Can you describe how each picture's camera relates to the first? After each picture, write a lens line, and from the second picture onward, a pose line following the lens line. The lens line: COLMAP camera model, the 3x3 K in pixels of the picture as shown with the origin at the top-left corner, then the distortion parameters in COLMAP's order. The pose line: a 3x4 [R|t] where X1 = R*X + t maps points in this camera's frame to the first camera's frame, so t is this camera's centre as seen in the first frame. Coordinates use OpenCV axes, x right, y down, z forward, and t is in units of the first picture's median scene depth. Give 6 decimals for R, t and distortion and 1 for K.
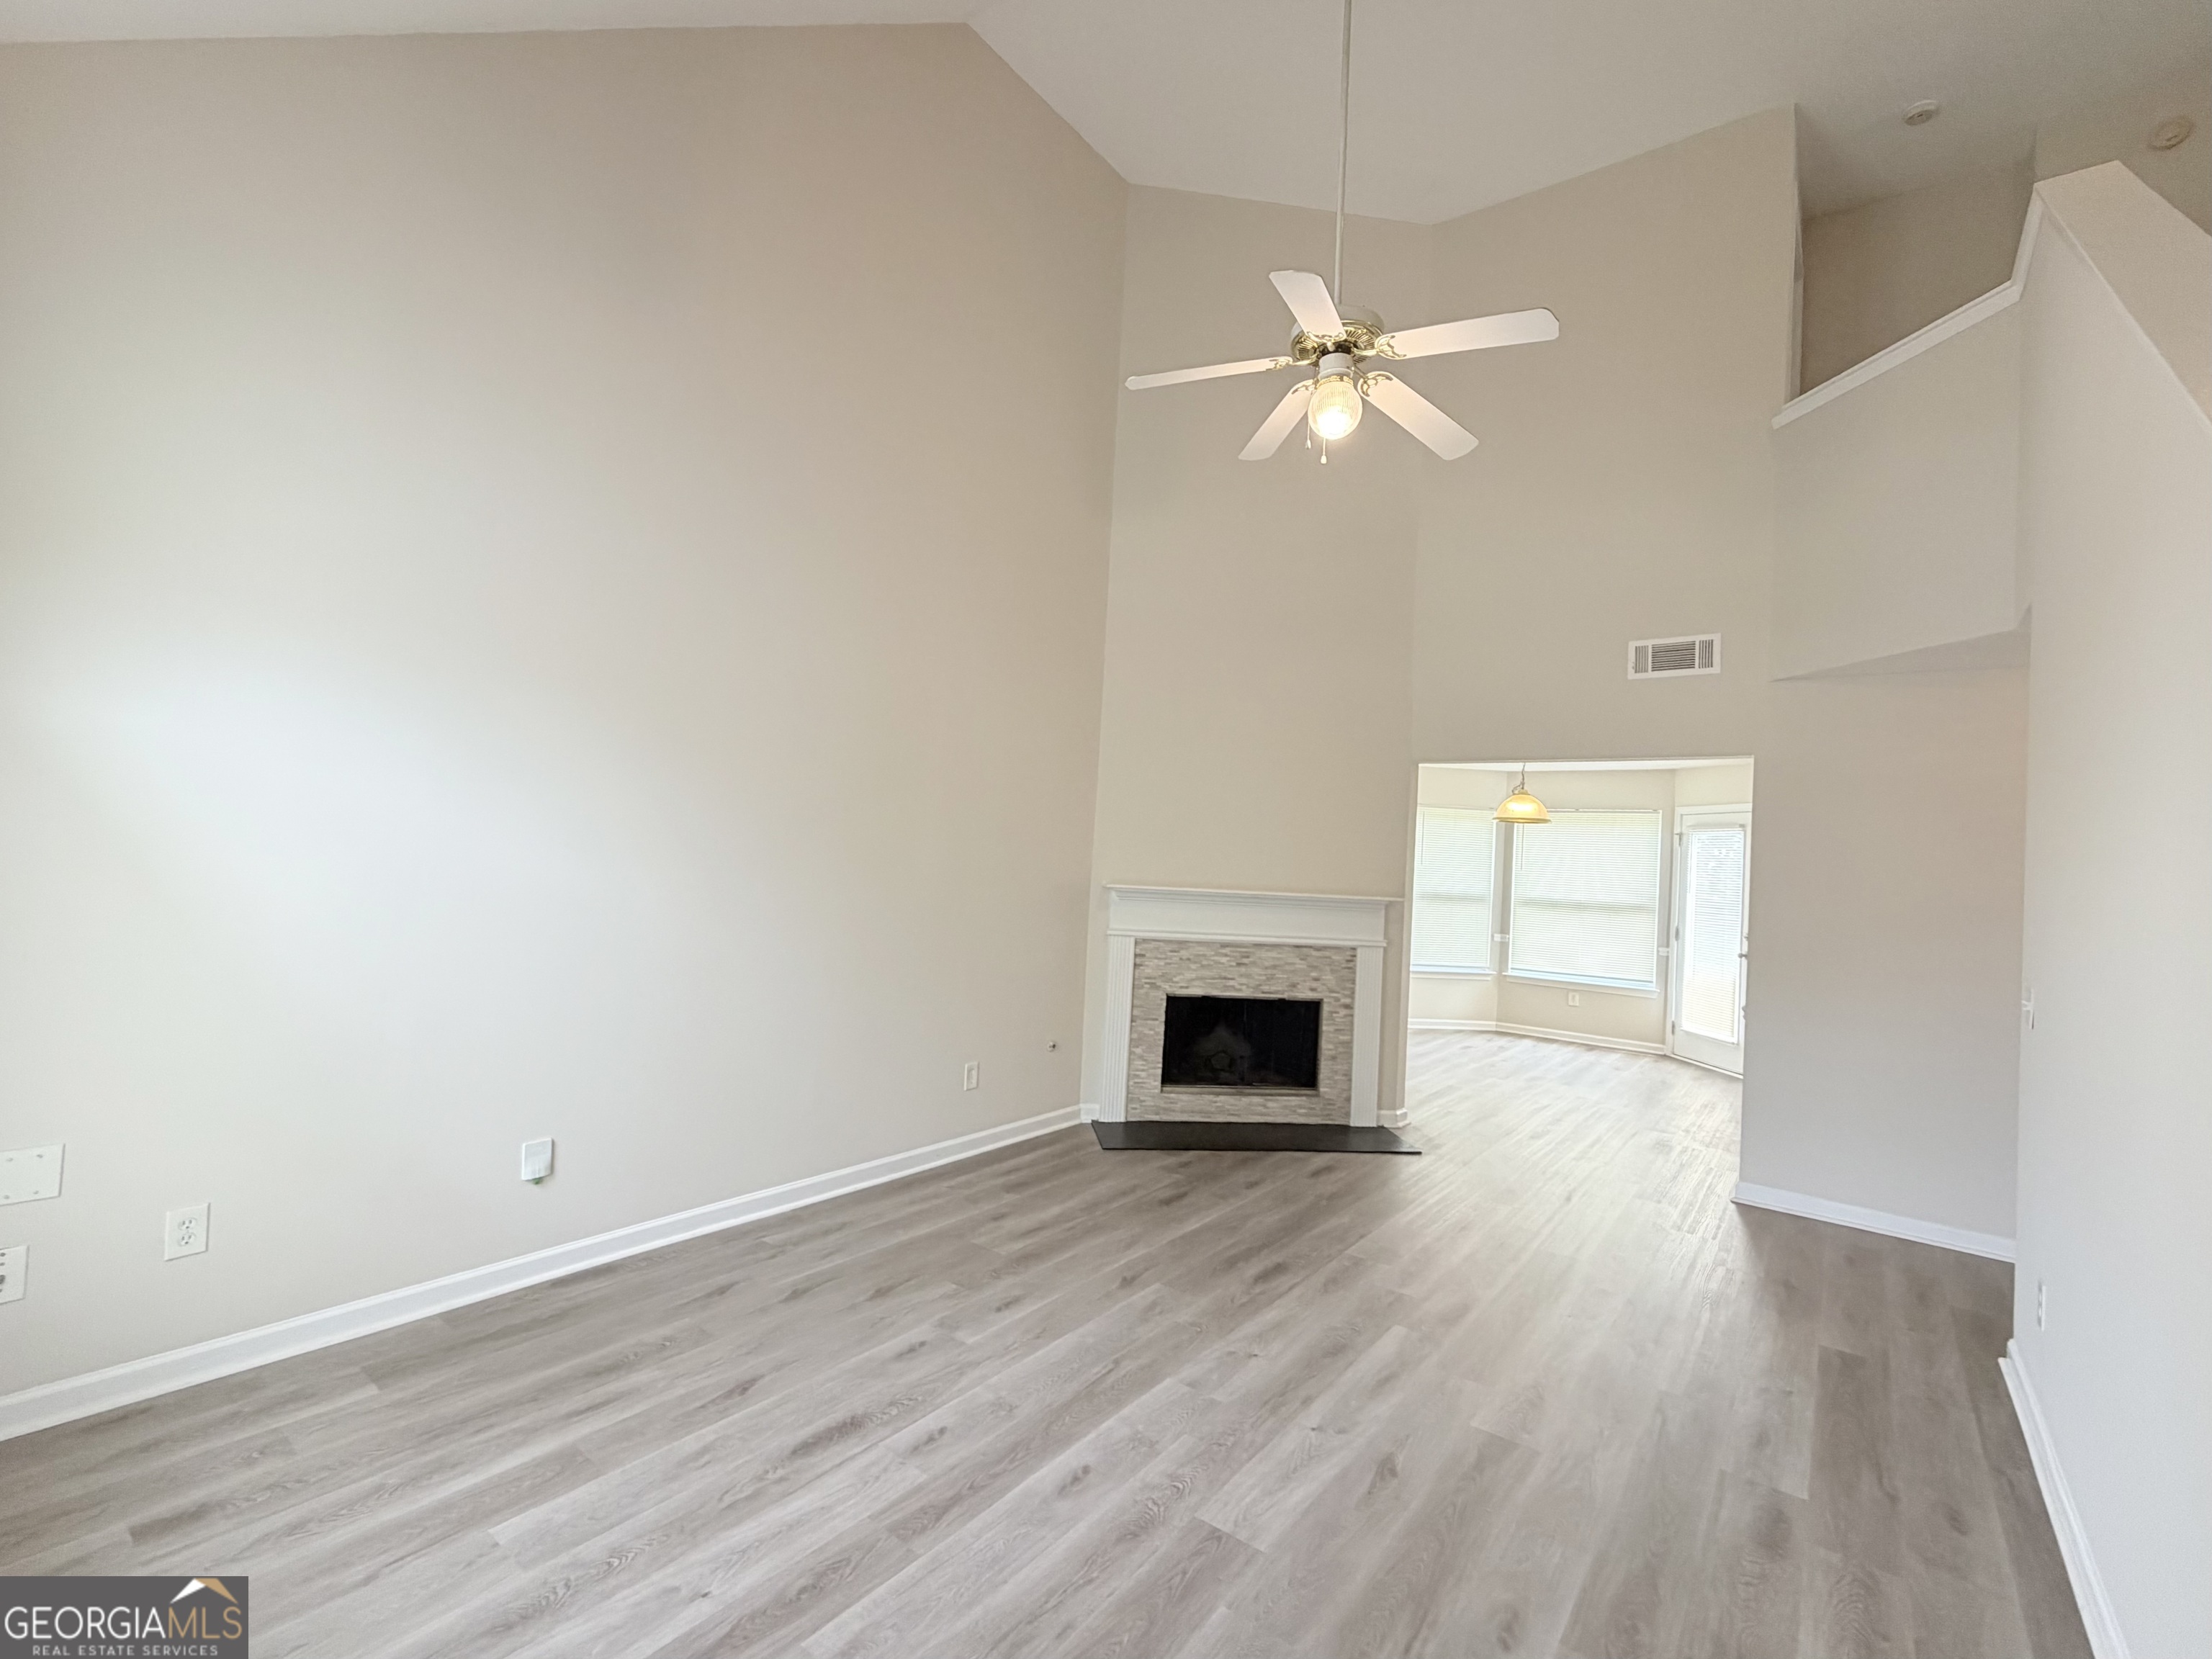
lens RADIAL K [[892.3, 0, 1135.5], [0, 892.3, 830.8], [0, 0, 1]] dist [0.000004, 0.000262]
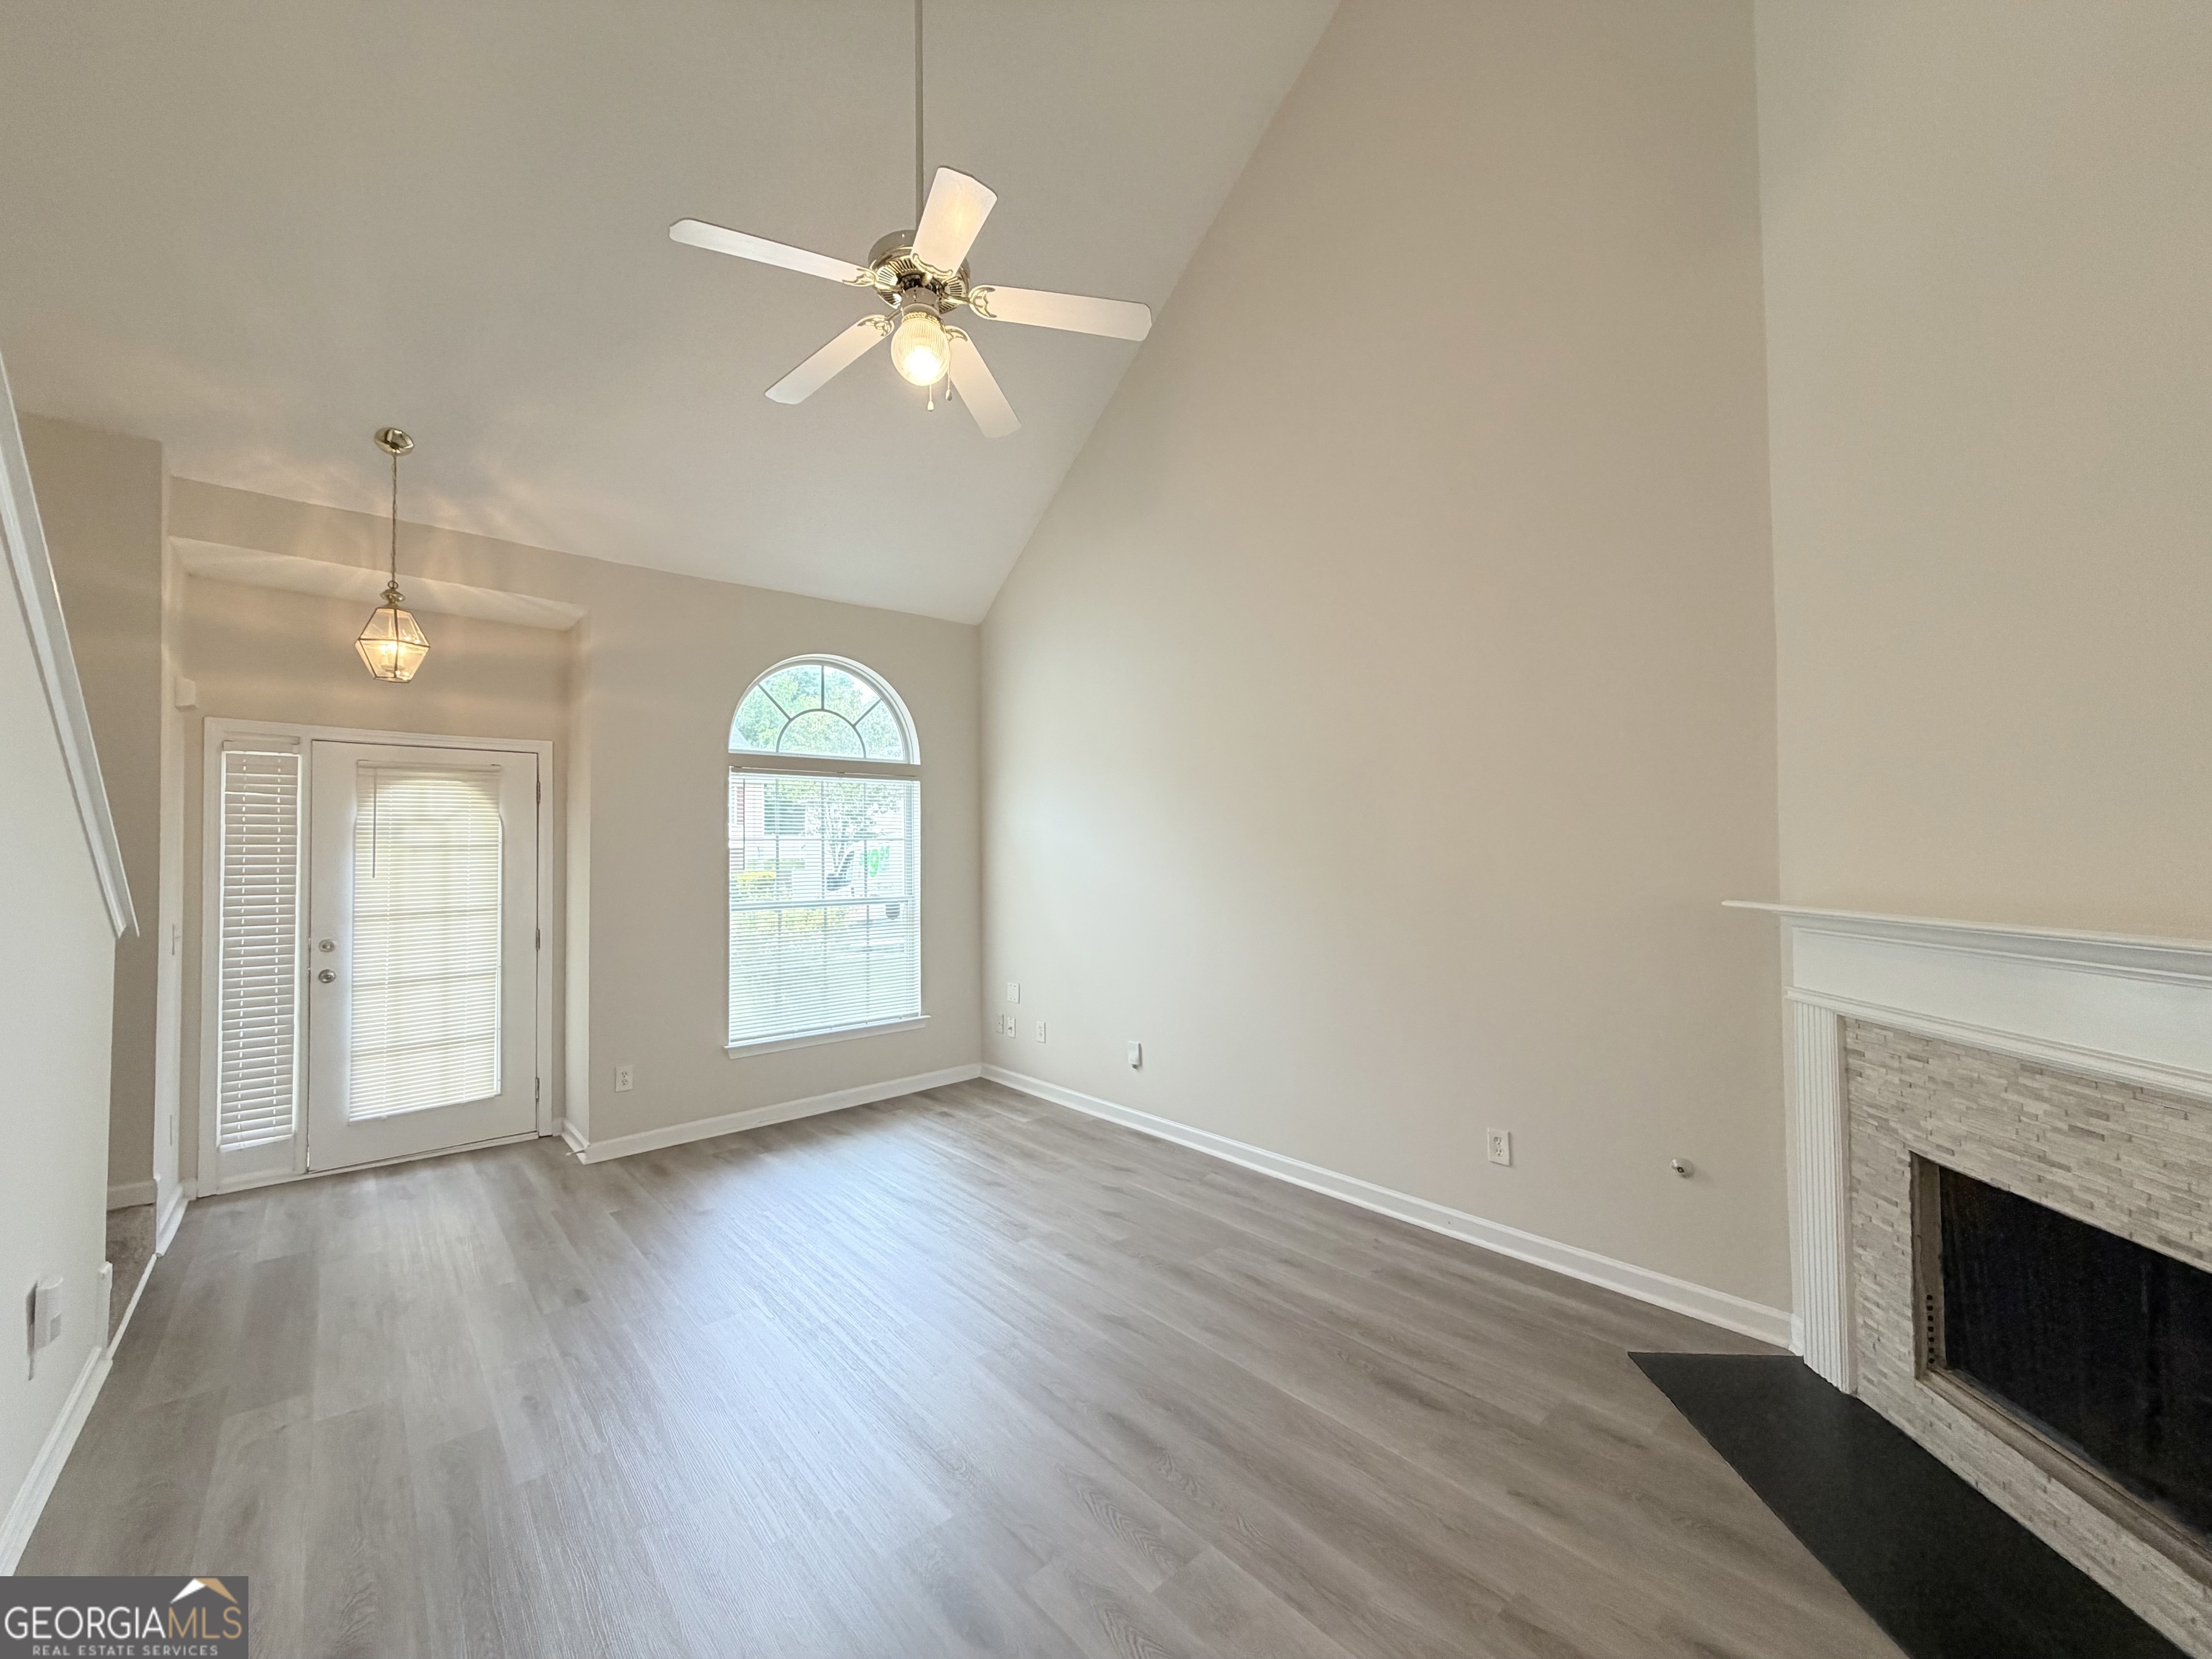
lens RADIAL K [[892.3, 0, 1135.5], [0, 892.3, 830.8], [0, 0, 1]] dist [0.000004, 0.000262]
pose [[-0.164699, -0.074824, -0.983502, 0.652822], [0.030774, 0.996243, -0.080947, 0.058055], [0.985864, -0.043598, -0.161777, 0.842725]]
